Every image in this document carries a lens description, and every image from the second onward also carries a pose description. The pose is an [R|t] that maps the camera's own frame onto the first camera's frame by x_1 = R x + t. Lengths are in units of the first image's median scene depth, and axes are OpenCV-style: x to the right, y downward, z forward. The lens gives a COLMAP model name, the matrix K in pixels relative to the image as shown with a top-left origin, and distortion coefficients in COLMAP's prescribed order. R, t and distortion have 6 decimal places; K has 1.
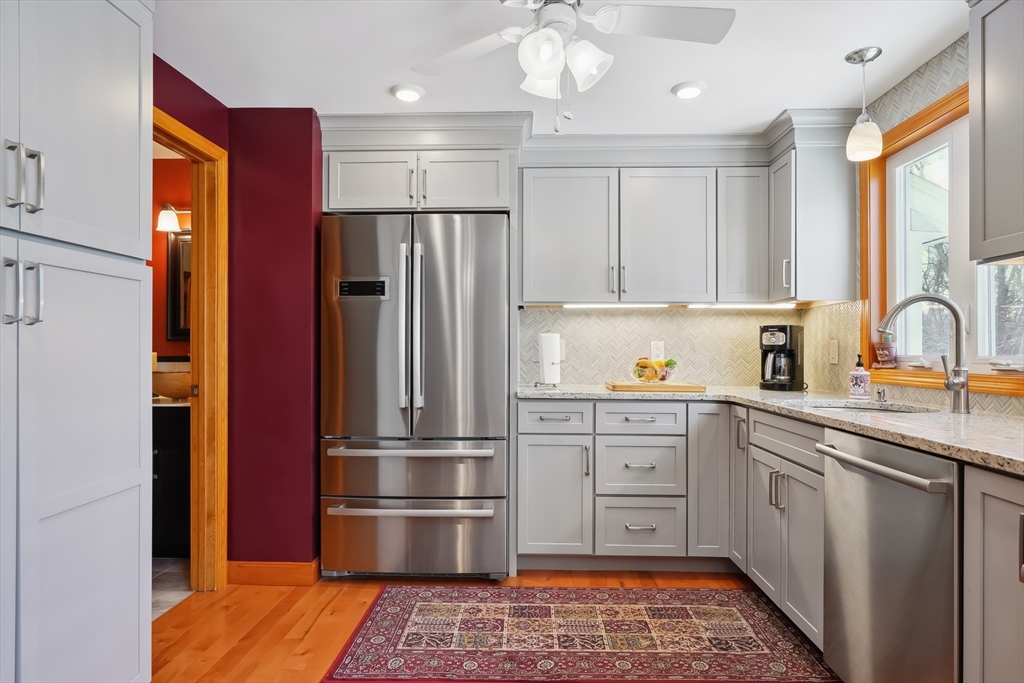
lens RADIAL K [[579.6, 0, 527.0], [0, 579.6, 342.3], [0, 0, 1]] dist [-0.003018, 0.001503]
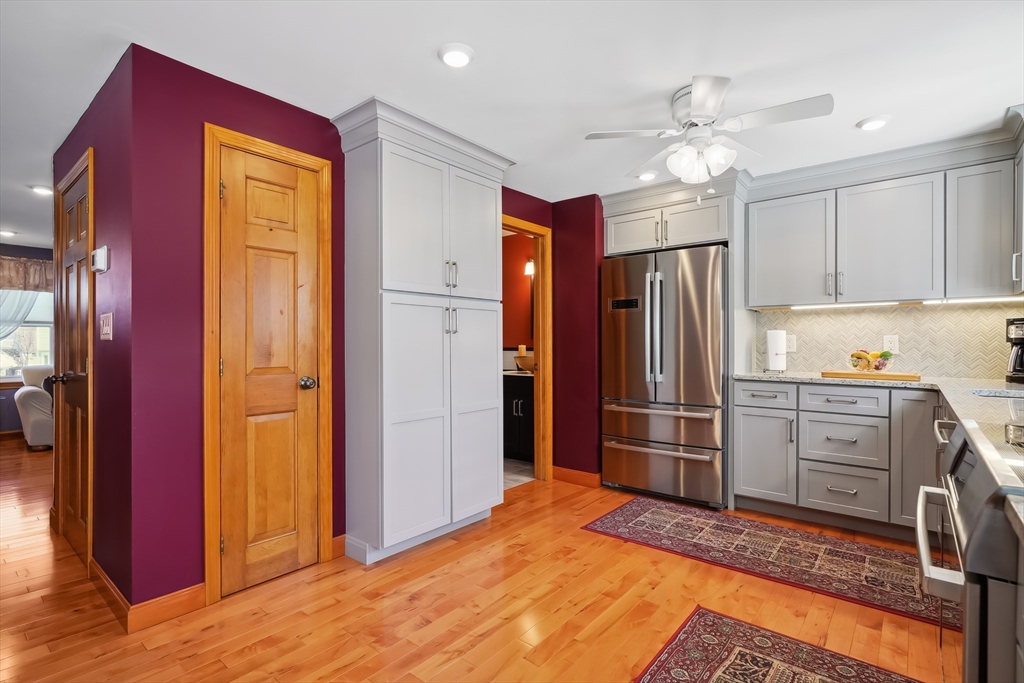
lens RADIAL K [[500.0, 0, 508.6], [0, 500.0, 344.8], [0, 0, 1]] dist [-0.000260, 0.000087]
pose [[0.782385, -0.001224, -0.622794, 0.306465], [0.009732, 0.999900, 0.010261, -0.000994], [0.622719, -0.014089, 0.782319, -0.245146]]
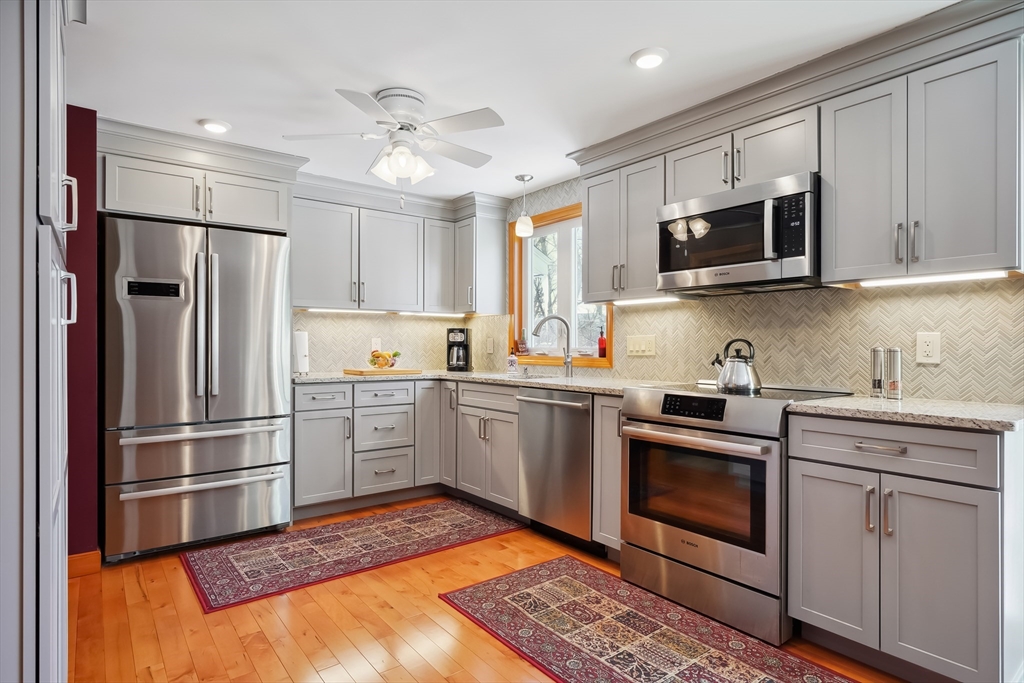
lens RADIAL K [[550.7, 0, 512.0], [0, 550.7, 341.5], [0, 0, 1]] dist [0.002051, 0.000966]
pose [[0.775246, 0.001263, 0.631659, -0.414365], [-0.006756, 0.999957, 0.006293, -0.005620], [-0.631624, -0.009146, 0.775221, -0.229395]]
